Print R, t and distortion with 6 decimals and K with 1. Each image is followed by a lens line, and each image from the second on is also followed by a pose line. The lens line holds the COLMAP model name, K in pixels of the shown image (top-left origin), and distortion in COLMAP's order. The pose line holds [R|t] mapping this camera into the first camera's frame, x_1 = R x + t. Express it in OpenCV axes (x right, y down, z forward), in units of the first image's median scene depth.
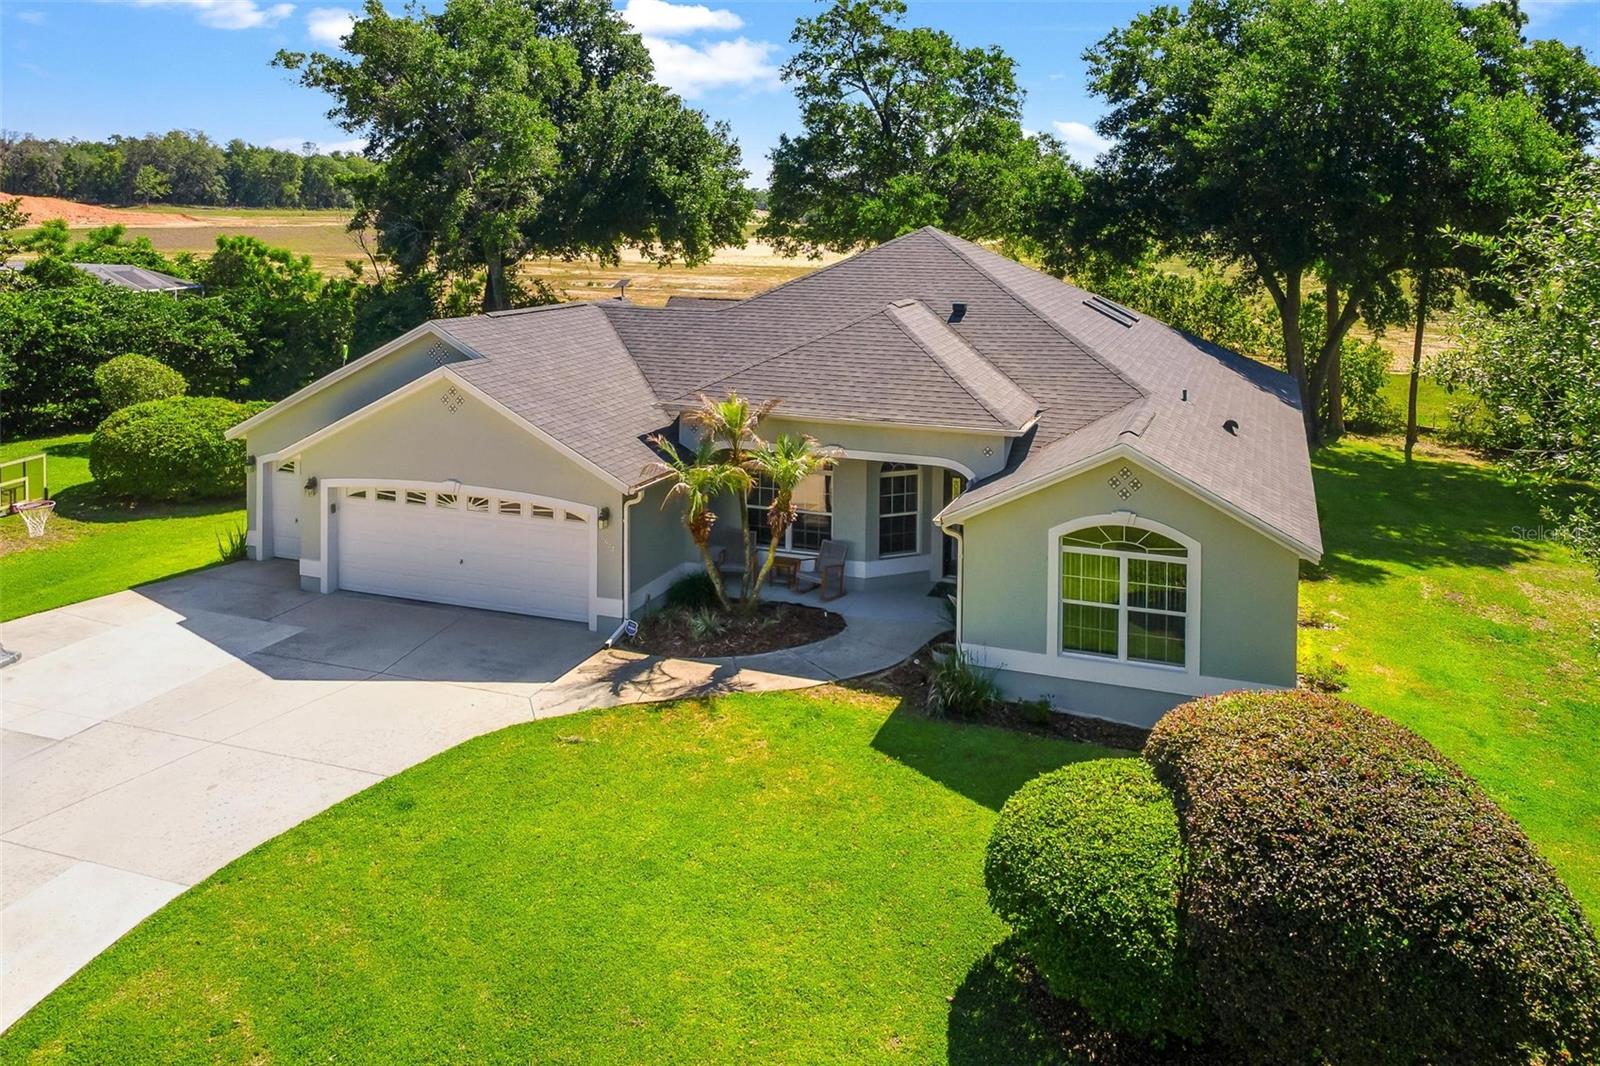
lens RADIAL K [[1254.2, 0, 817.1], [0, 1254.2, 257.7], [0, 0, 1]] dist [0.006934, -0.005142]
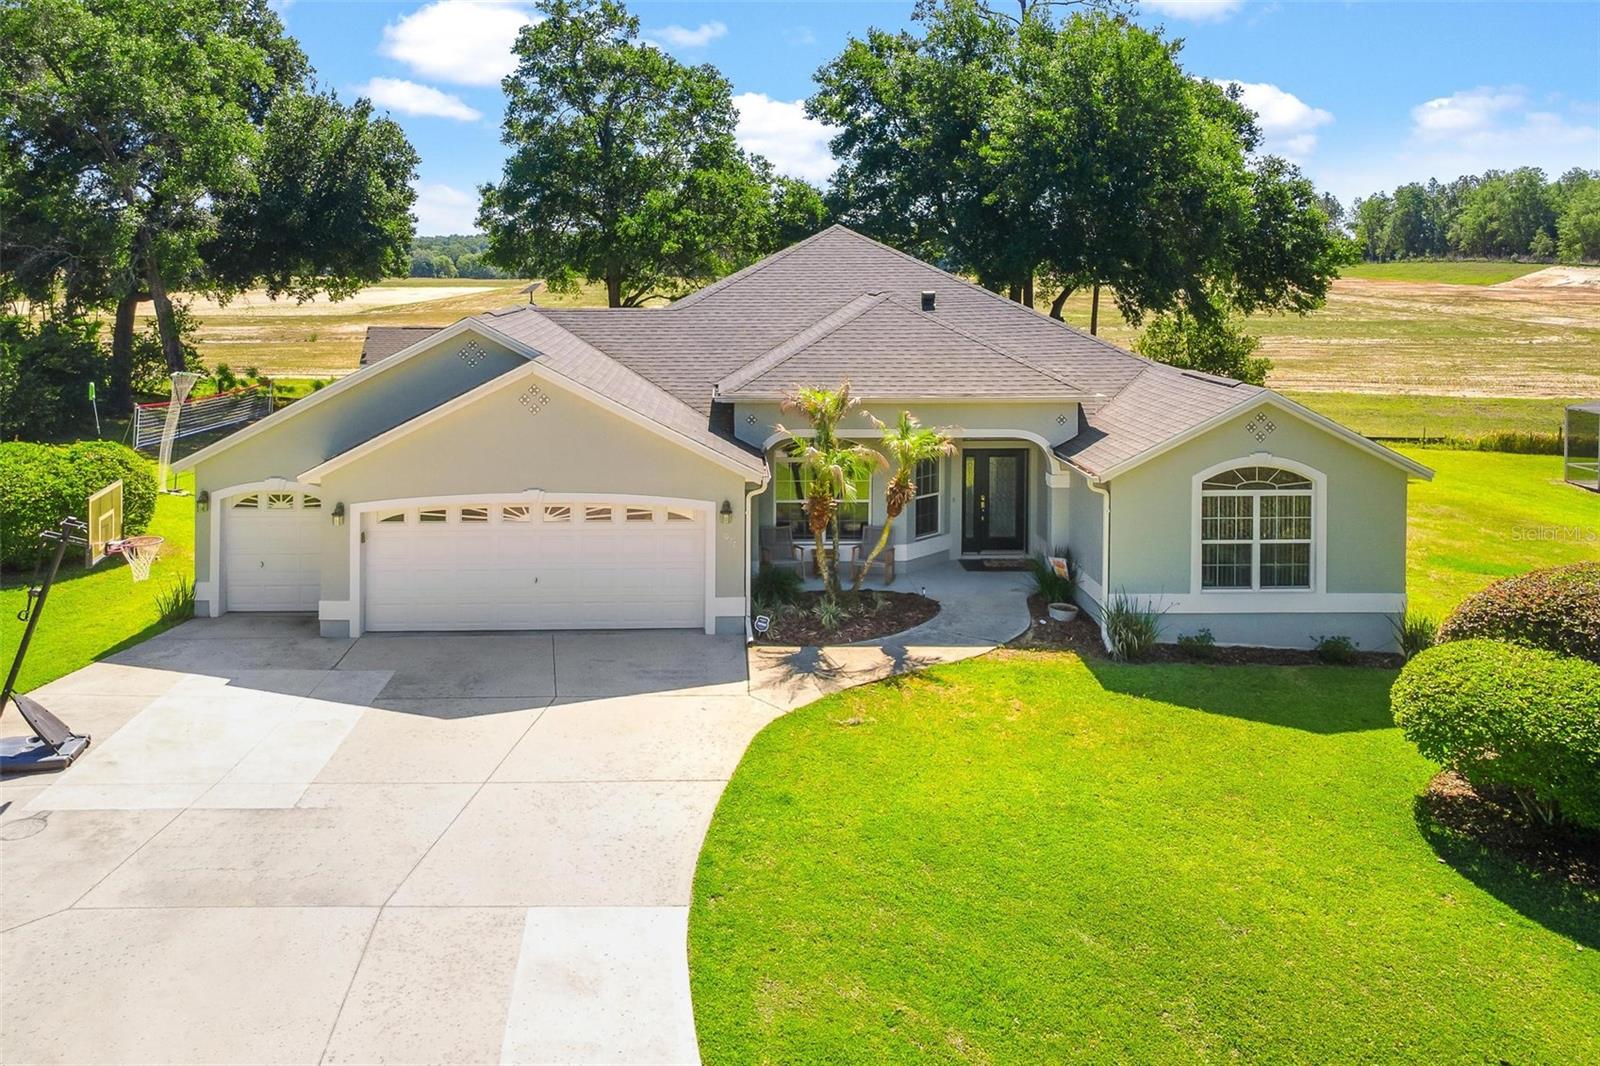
lens RADIAL K [[1288.6, 0, 744.4], [0, 1288.6, 283.4], [0, 0, 1]] dist [0.009810, -0.001156]
pose [[0.933249, -0.018272, 0.358765, -0.484500], [0.025268, 0.999571, -0.014818, 0.048215], [-0.358340, 0.022894, 0.933310, 0.081255]]
